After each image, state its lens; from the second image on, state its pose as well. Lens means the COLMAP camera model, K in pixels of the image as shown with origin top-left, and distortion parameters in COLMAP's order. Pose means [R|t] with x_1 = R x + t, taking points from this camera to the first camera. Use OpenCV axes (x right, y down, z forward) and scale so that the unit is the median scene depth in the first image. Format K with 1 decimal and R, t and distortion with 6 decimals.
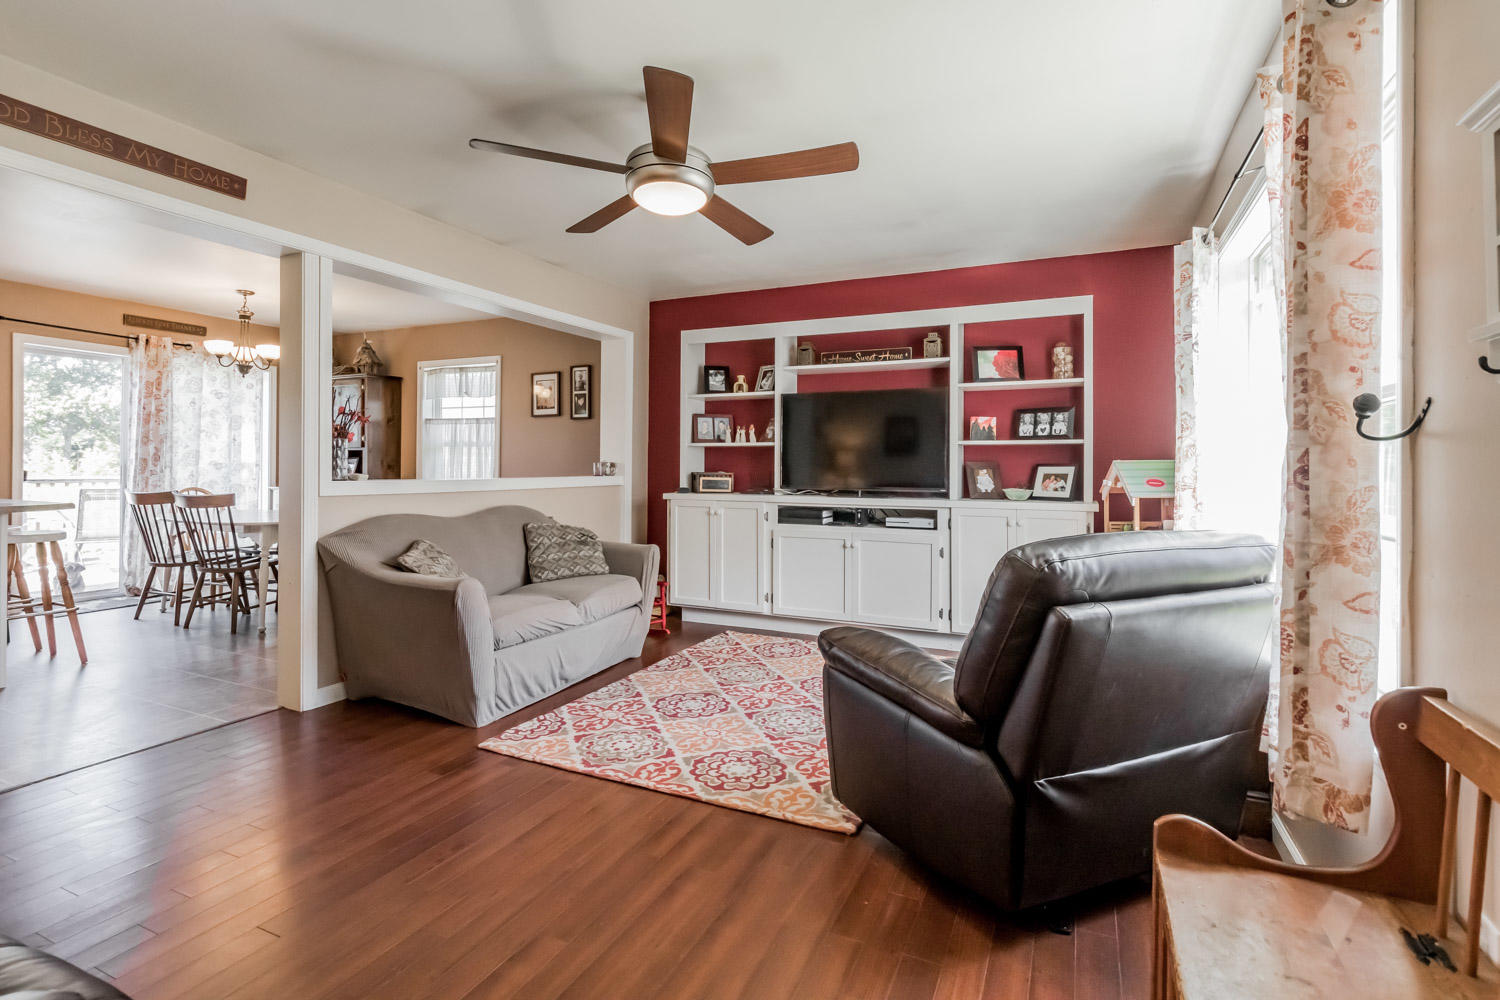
lens RADIAL K [[711.1, 0, 756.7], [0, 711.1, 464.1], [0, 0, 1]] dist [0.000780, 0.000649]
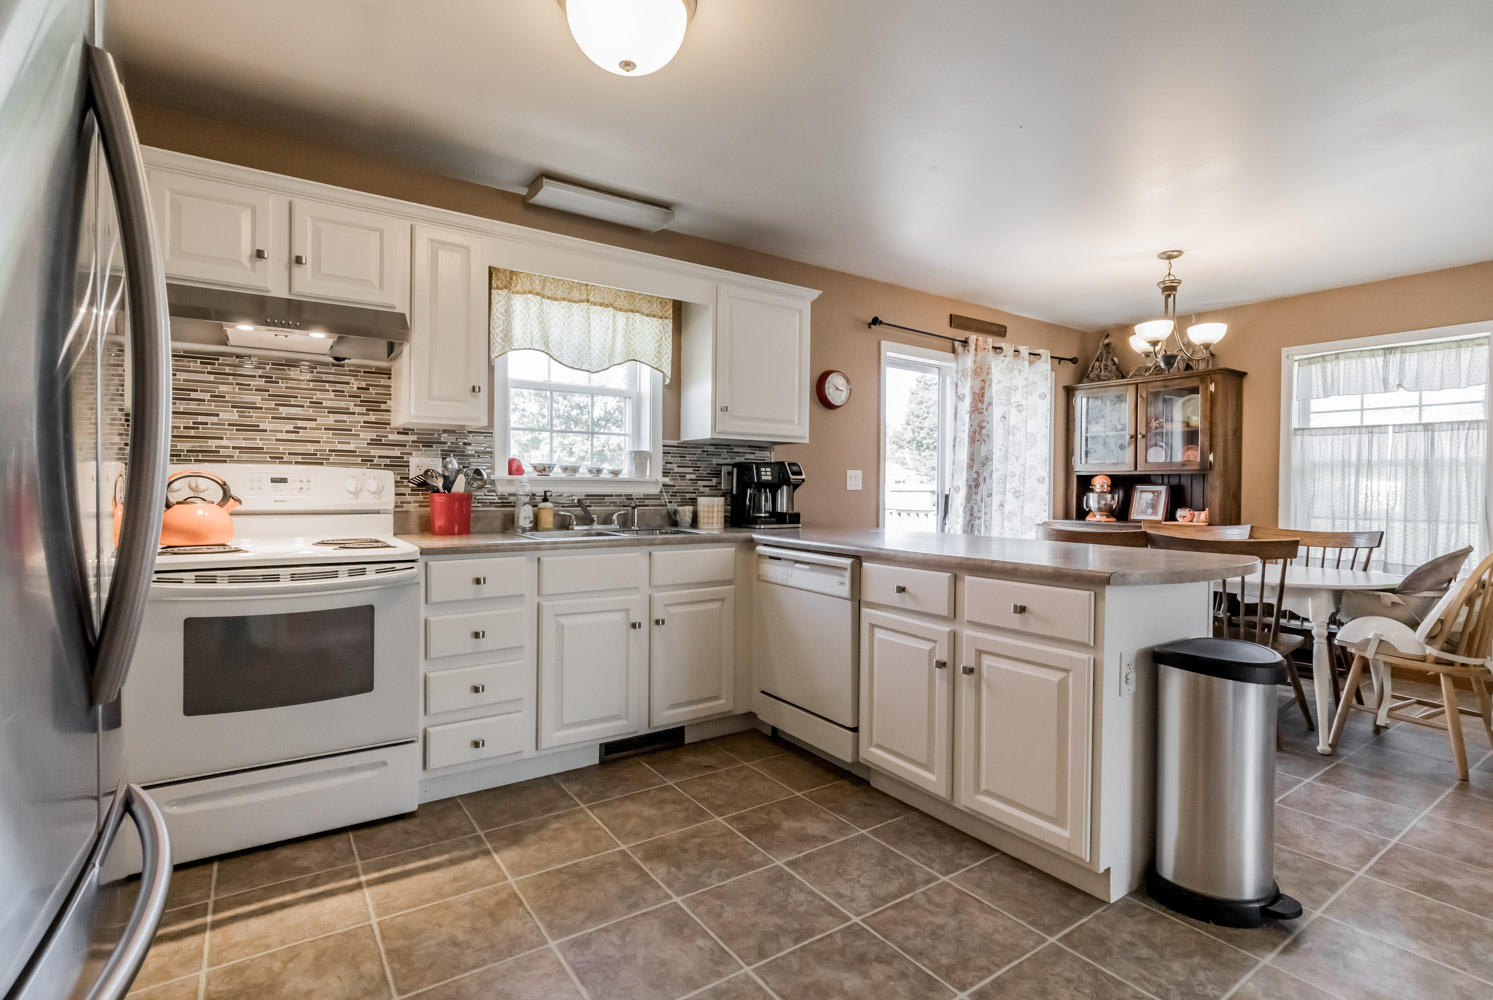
lens RADIAL K [[707.8, 0, 746.6], [0, 707.8, 498.4], [0, 0, 1]] dist [0.000780, 0.000649]
pose [[0.860528, 0.010585, -0.509293, -0.621305], [-0.007576, 0.999939, 0.007981, 0.003886], [0.509347, -0.003010, 0.860556, 0.136655]]
